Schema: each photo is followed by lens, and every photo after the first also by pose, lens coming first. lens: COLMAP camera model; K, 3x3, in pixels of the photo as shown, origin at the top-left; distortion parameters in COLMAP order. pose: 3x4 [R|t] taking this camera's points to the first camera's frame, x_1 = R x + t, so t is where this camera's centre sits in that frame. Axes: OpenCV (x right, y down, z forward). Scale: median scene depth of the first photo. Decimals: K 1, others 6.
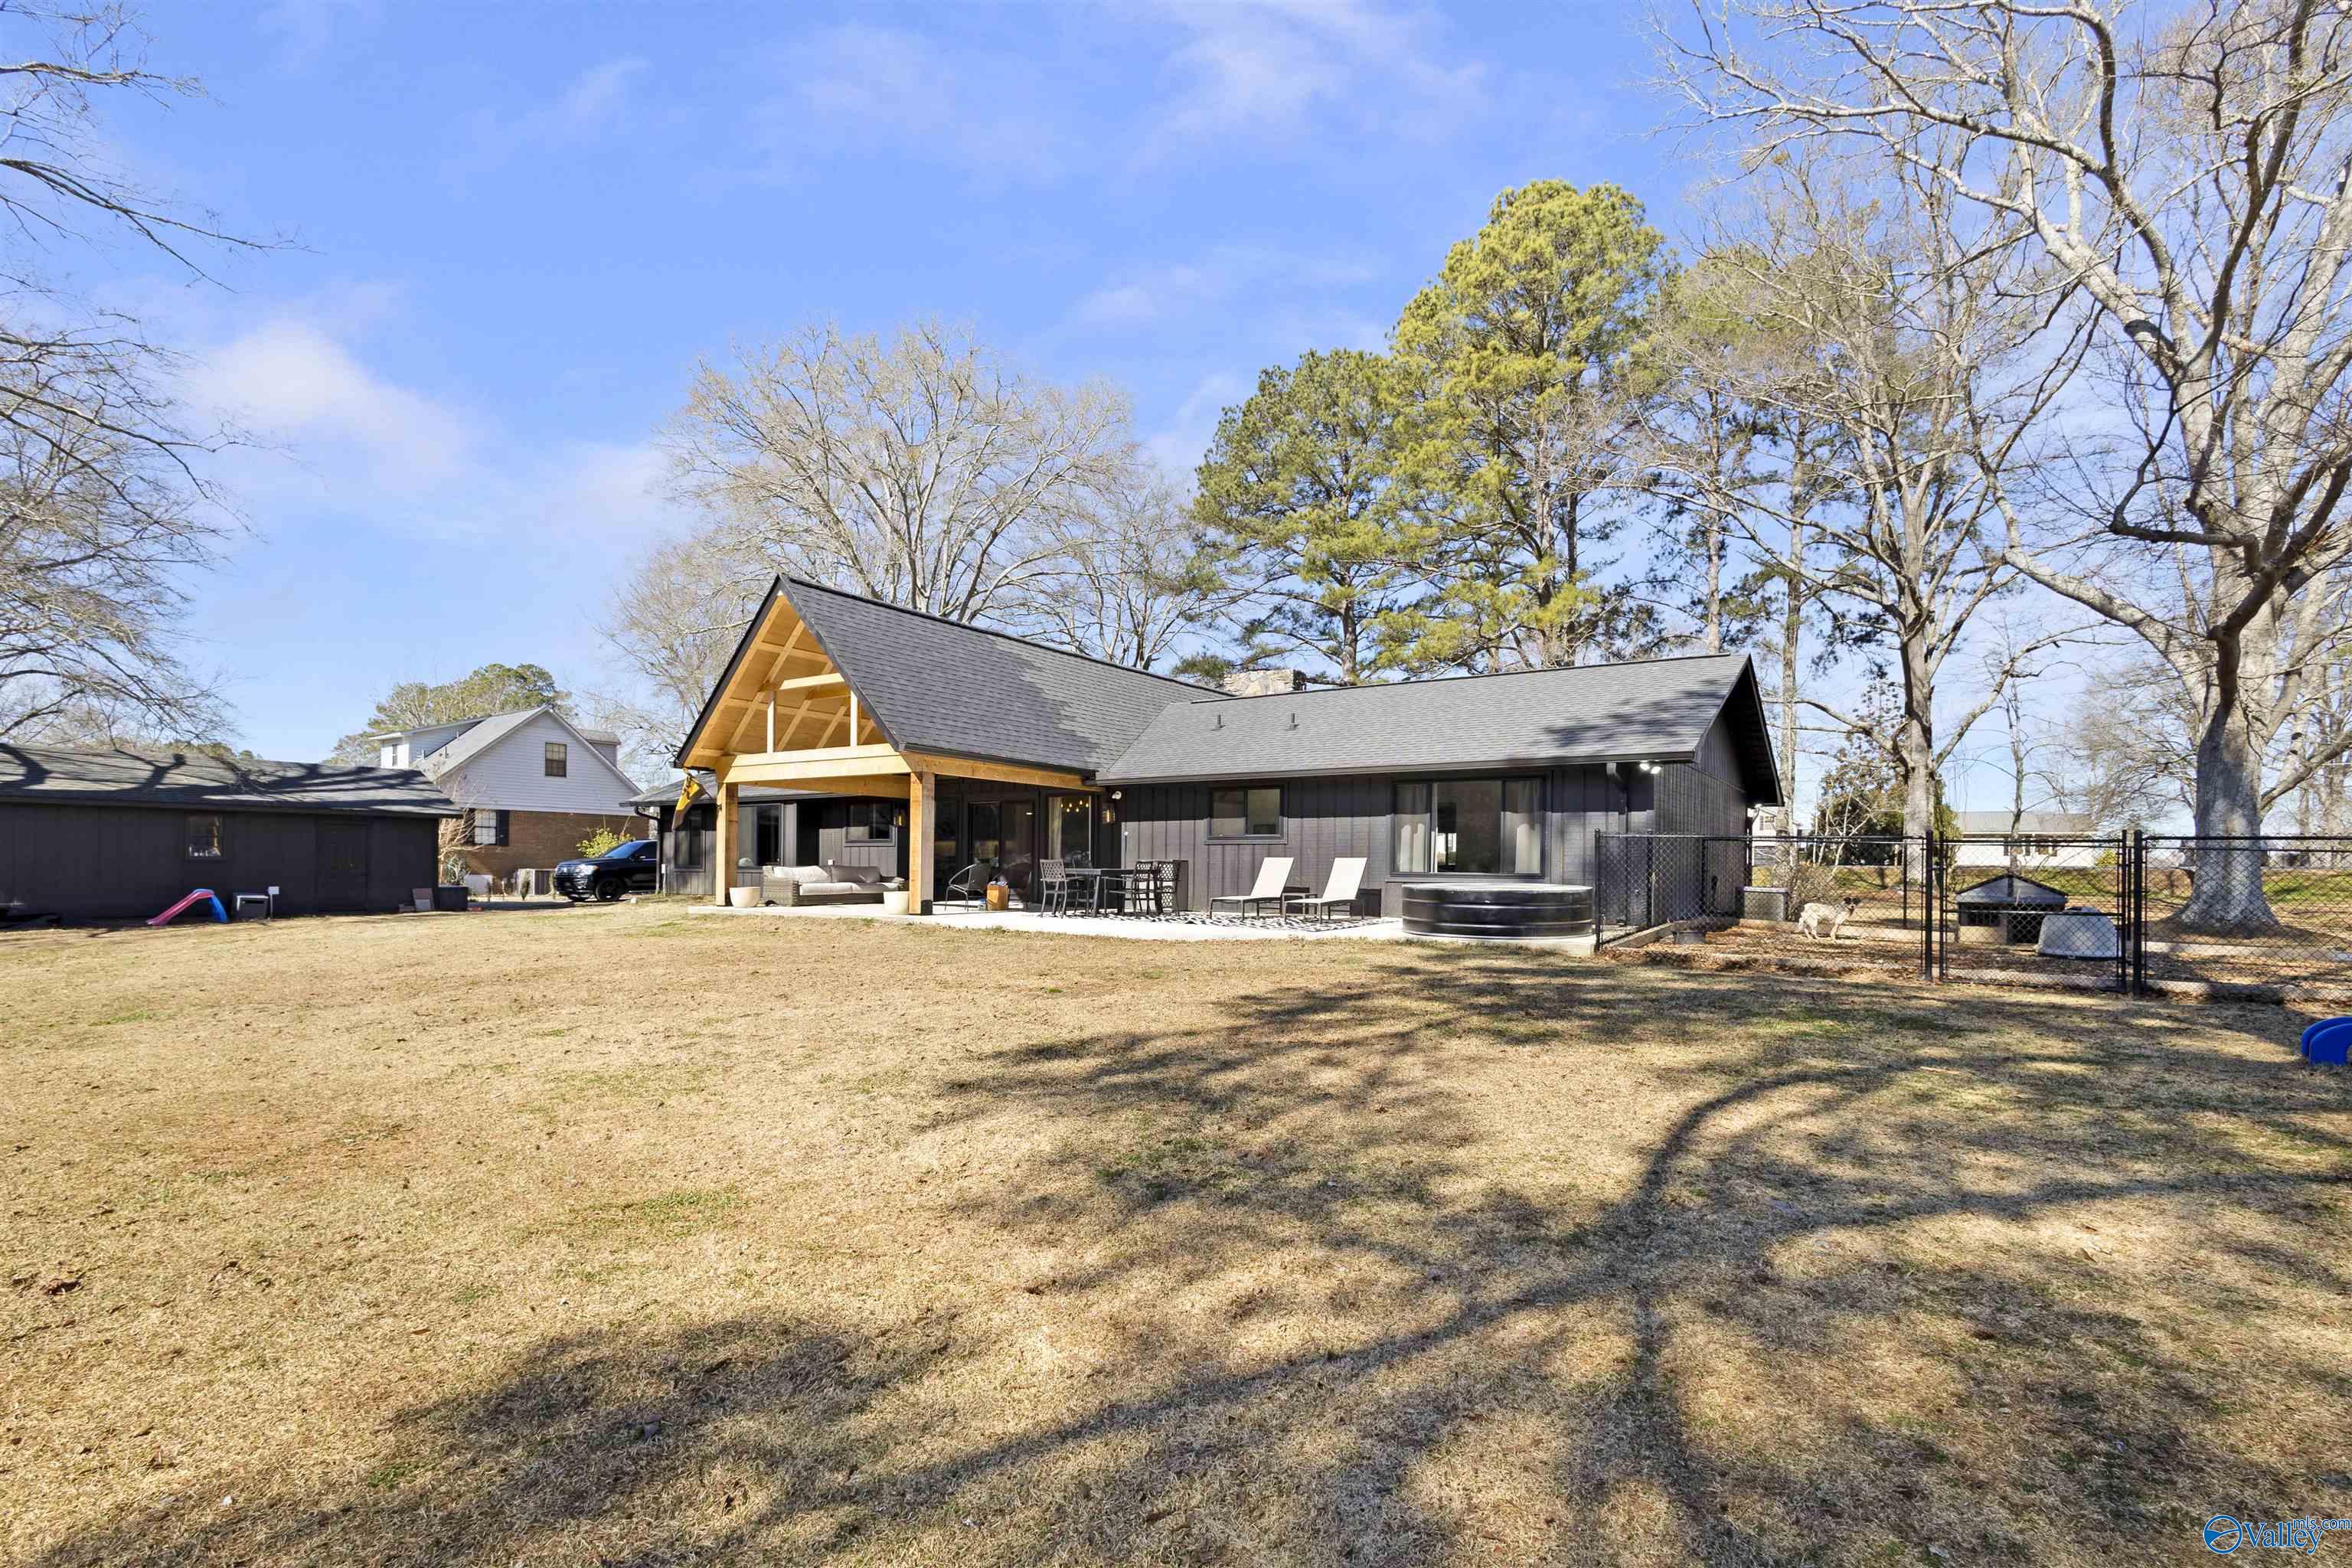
lens RADIAL K [[1134.2, 0, 1205.4], [0, 1134.2, 789.0], [0, 0, 1]] dist [0.001525, 0.000056]
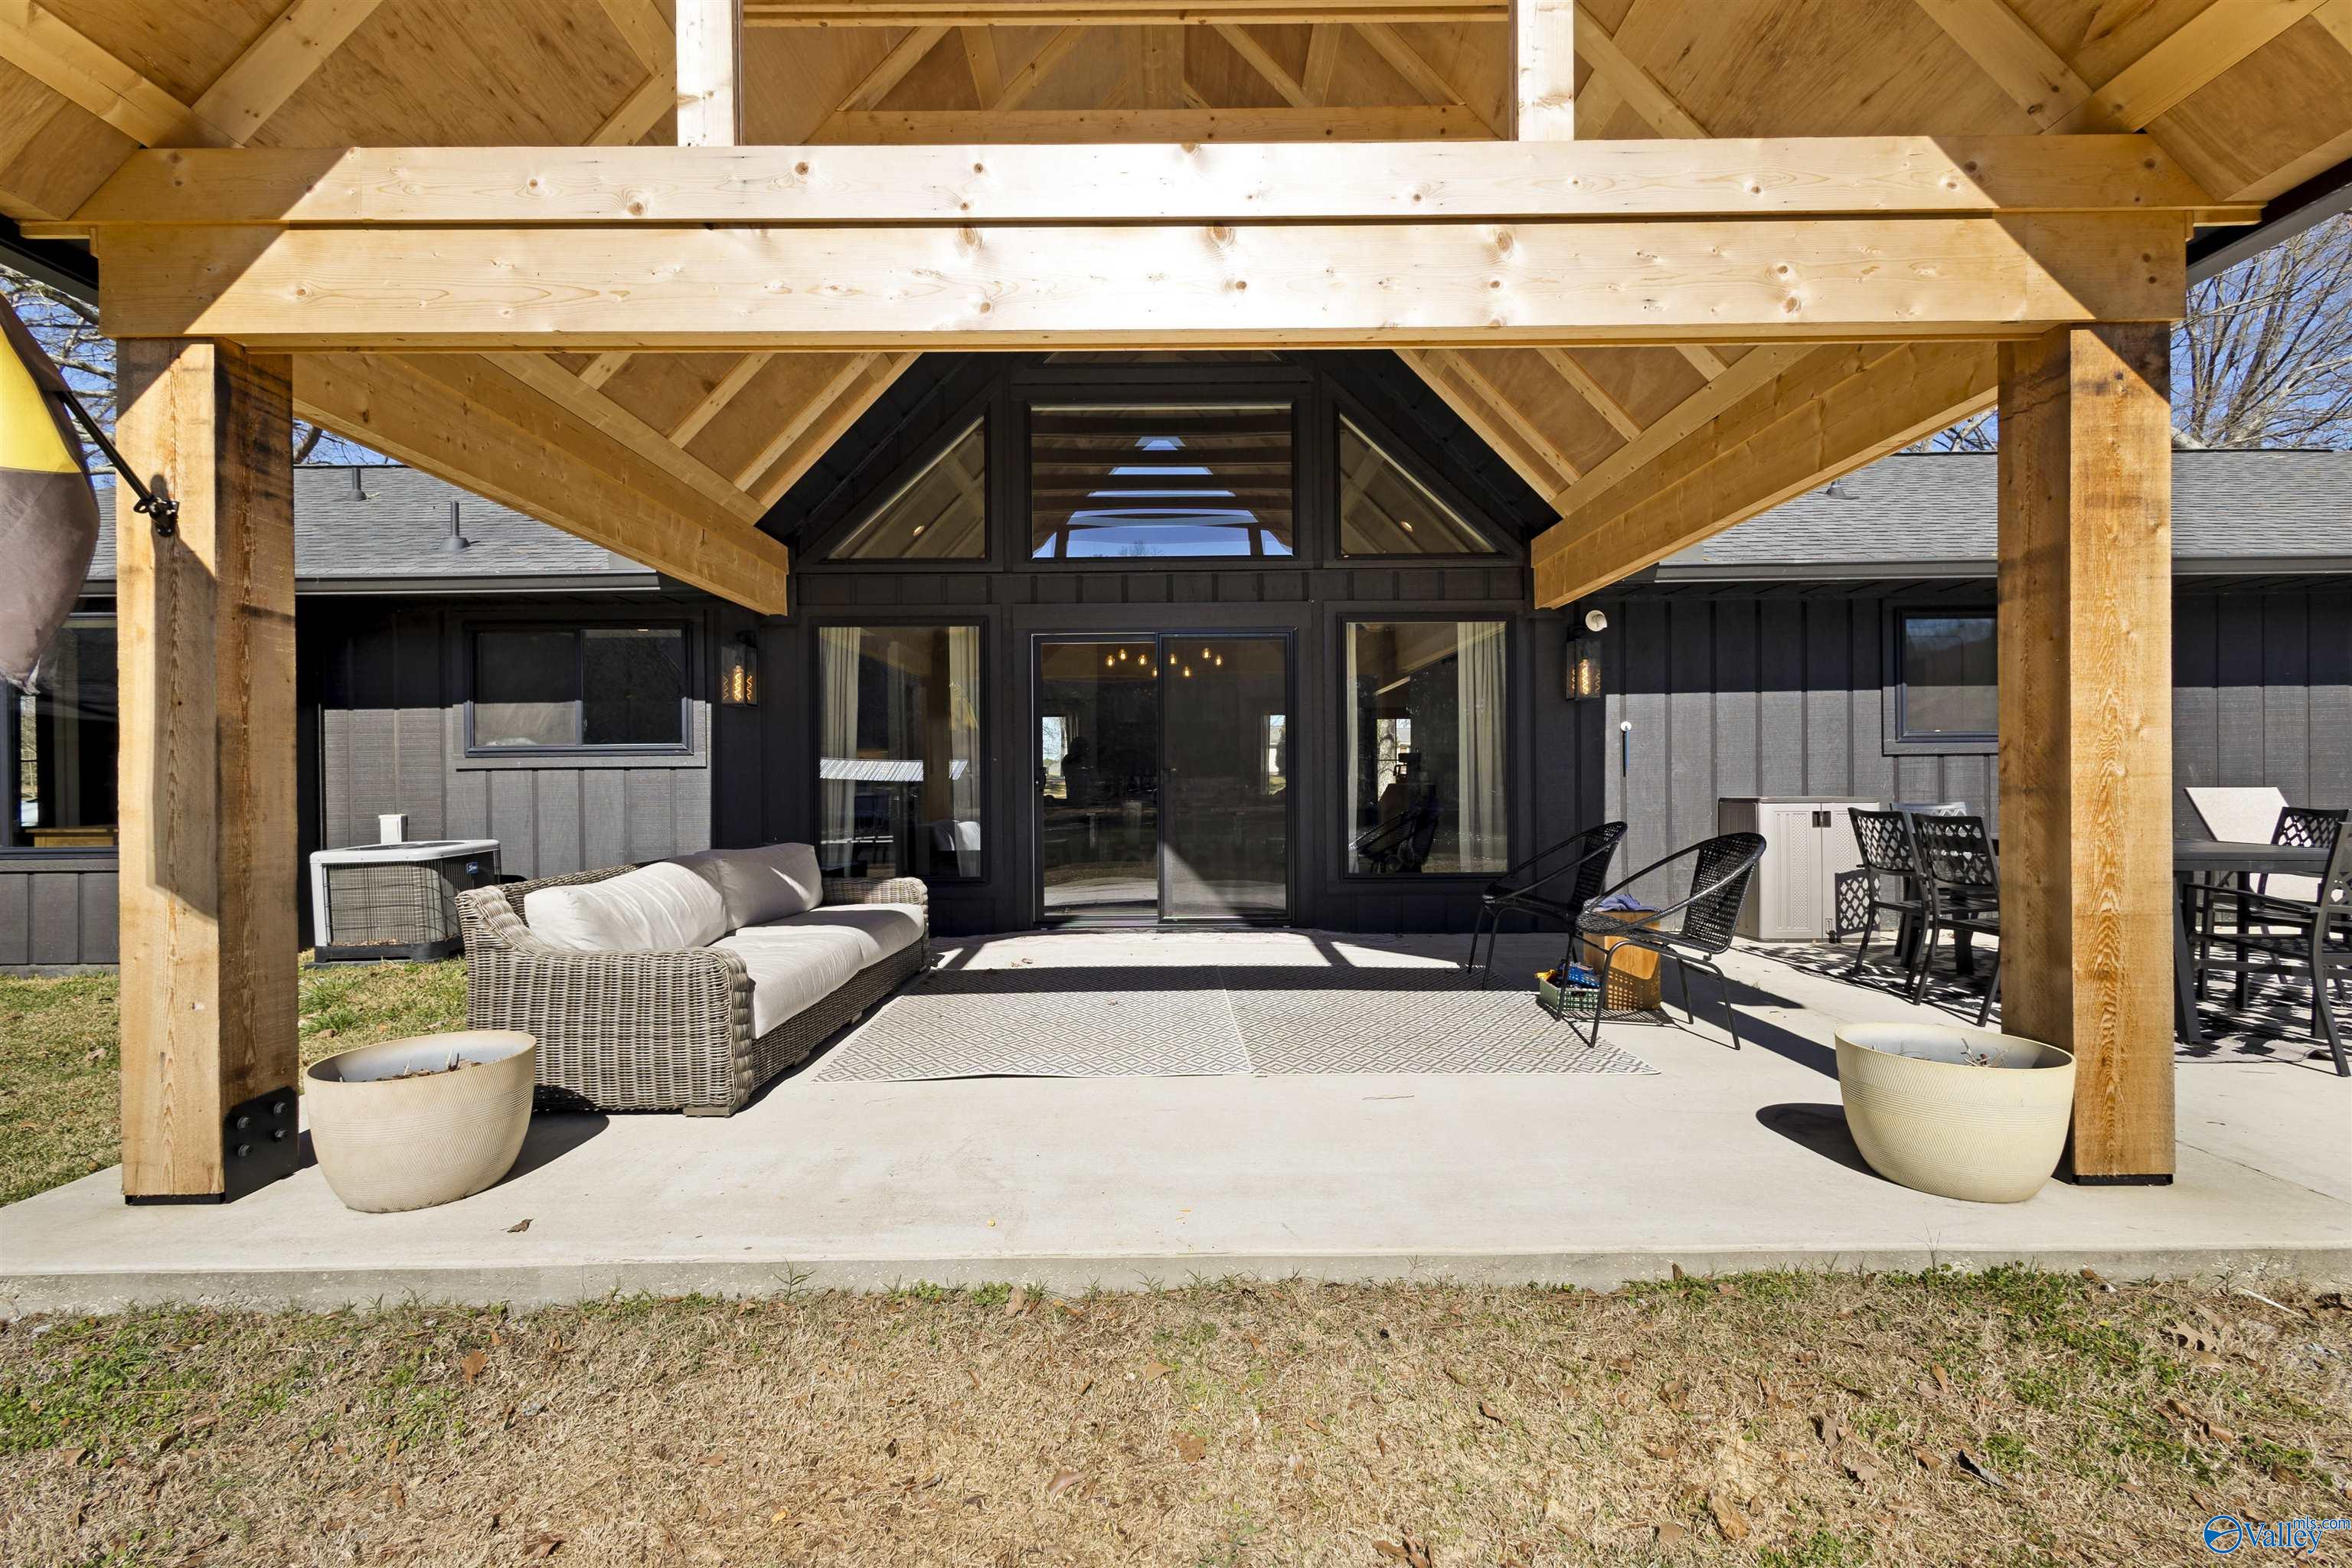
lens RADIAL K [[1079.3, 0, 1176.3], [0, 1079.3, 776.5], [0, 0, 1]] dist [0.007208, -0.000625]
pose [[0.831685, -0.014124, 0.555068, -0.398266], [-0.022765, 0.997968, 0.059505, 0.039450], [-0.554781, -0.062126, 0.829674, 0.814180]]
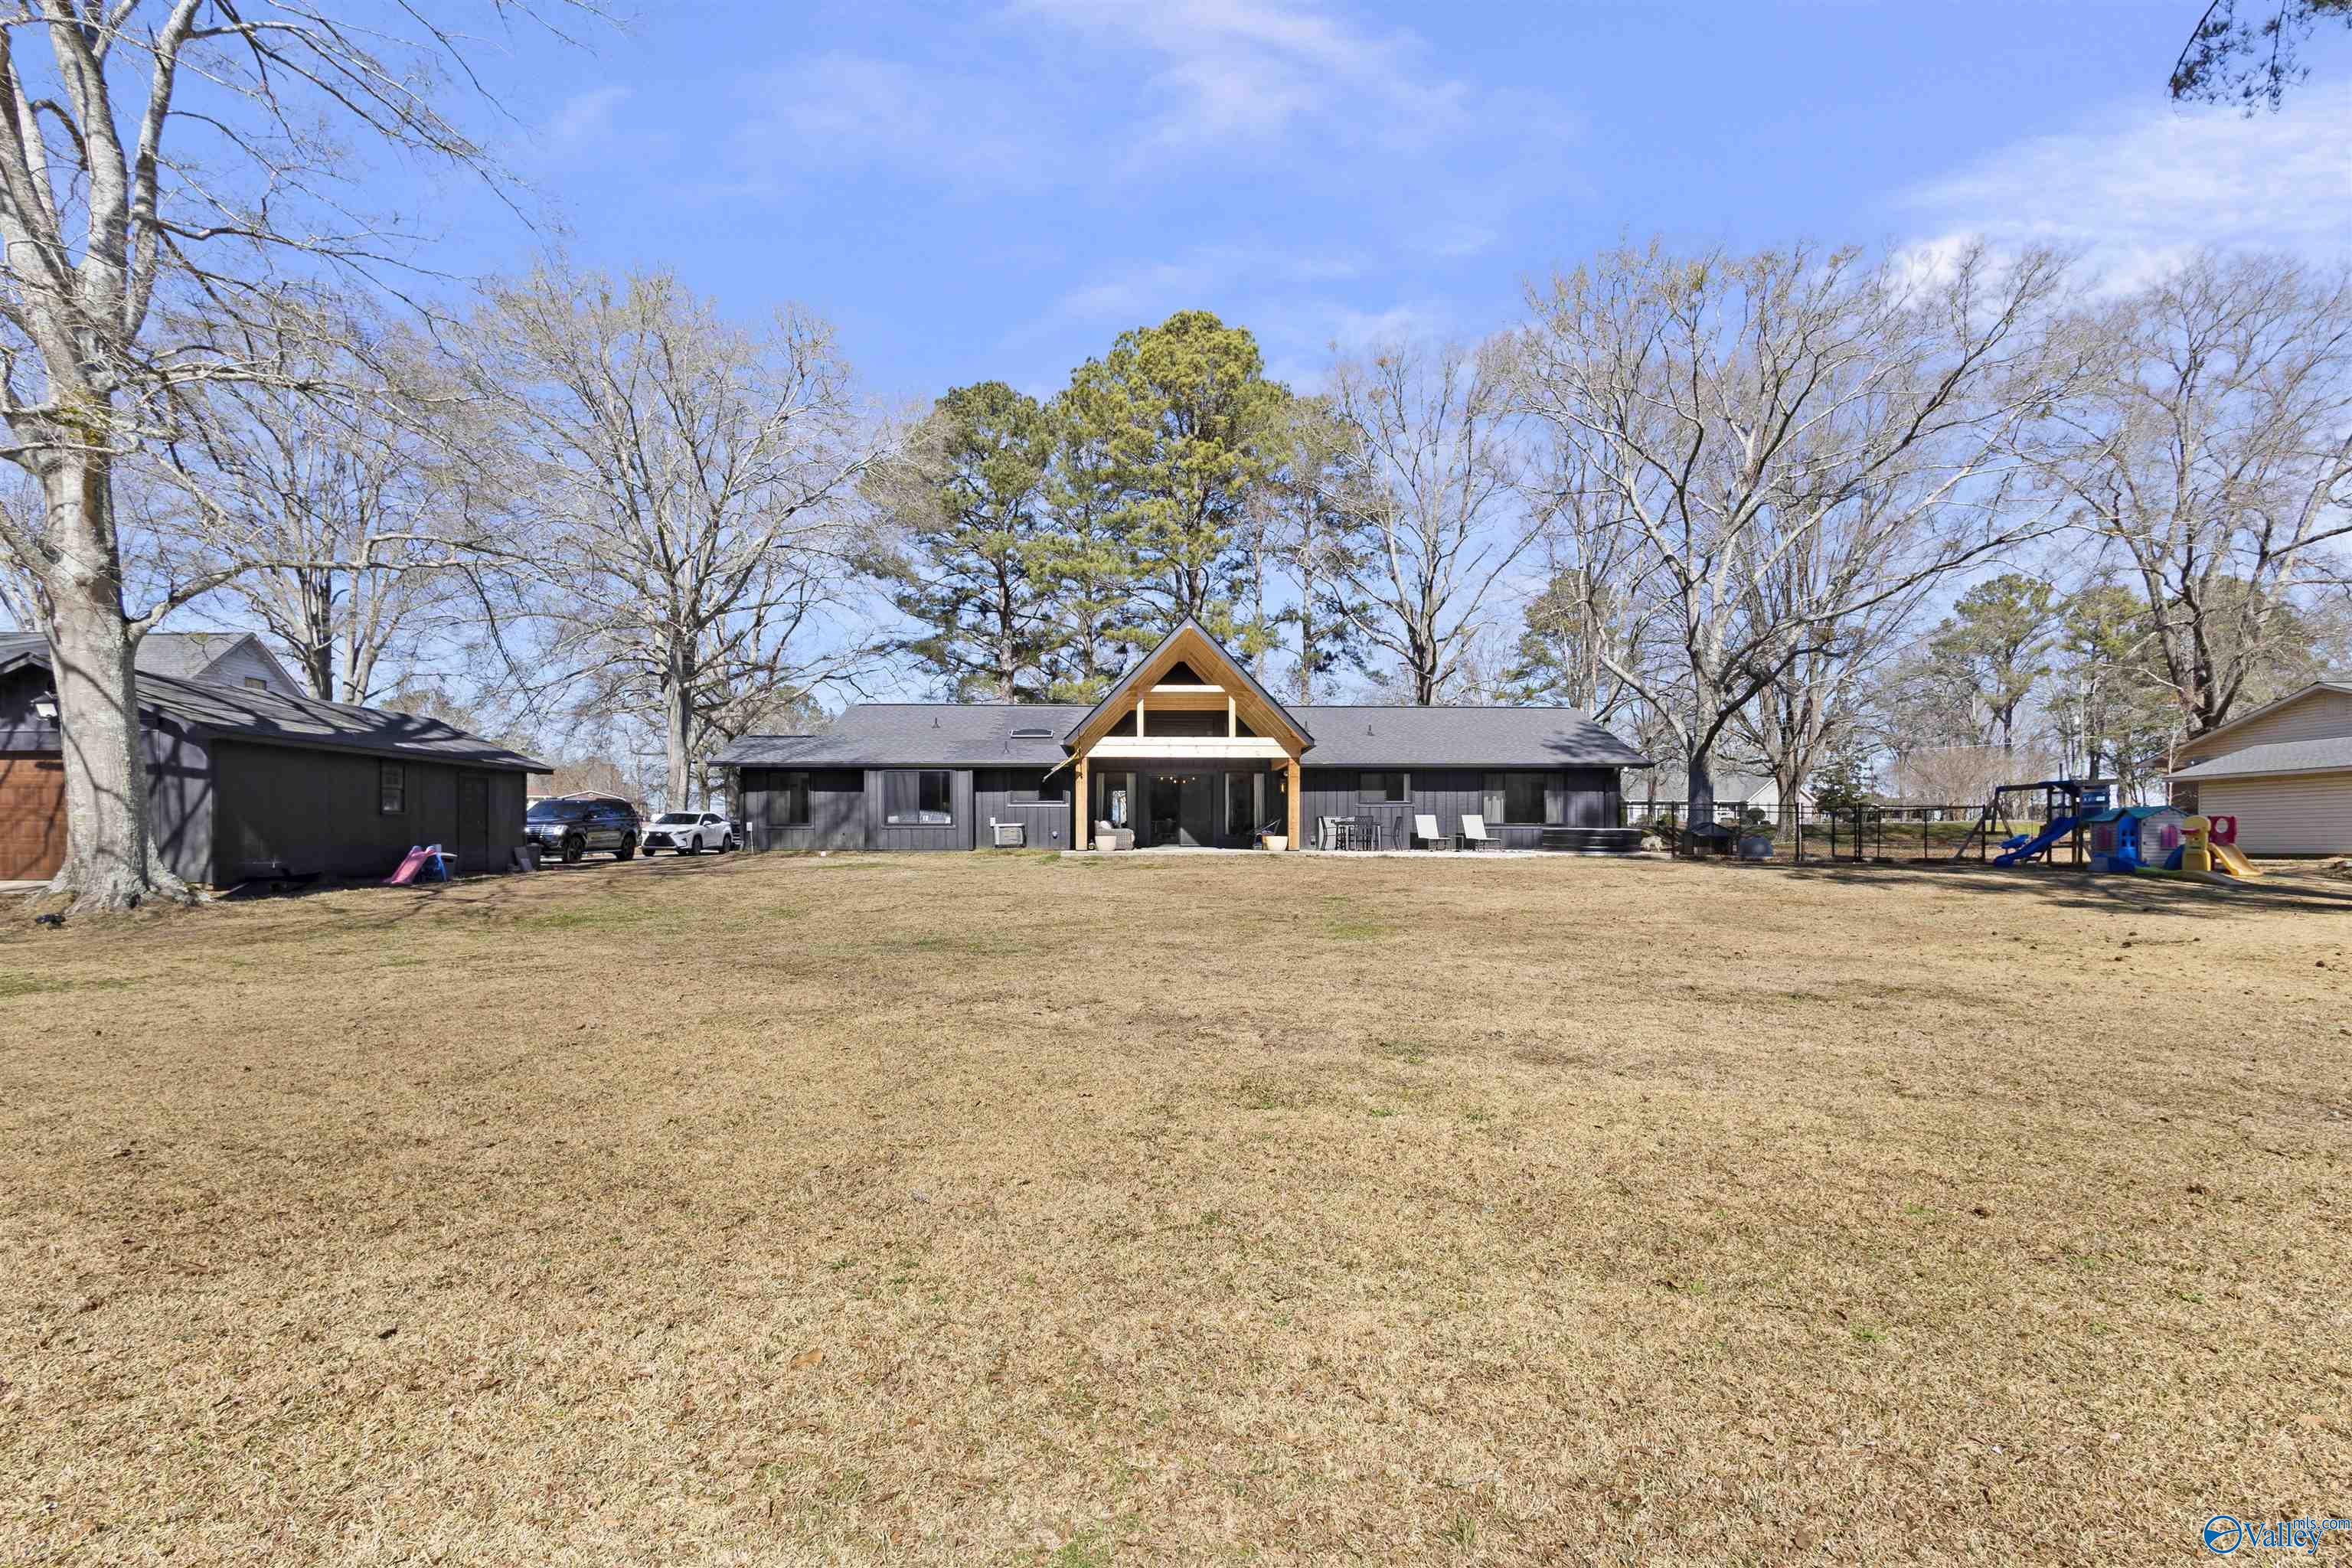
lens RADIAL K [[1094.7, 0, 1171.6], [0, 1094.7, 840.9], [0, 0, 1]] dist [0.000722, -0.000010]
pose [[0.811156, -0.007690, 0.584779, -1.079203], [-0.033569, 0.997653, 0.059683, 0.013284], [-0.583865, -0.068042, 0.808994, -0.076210]]
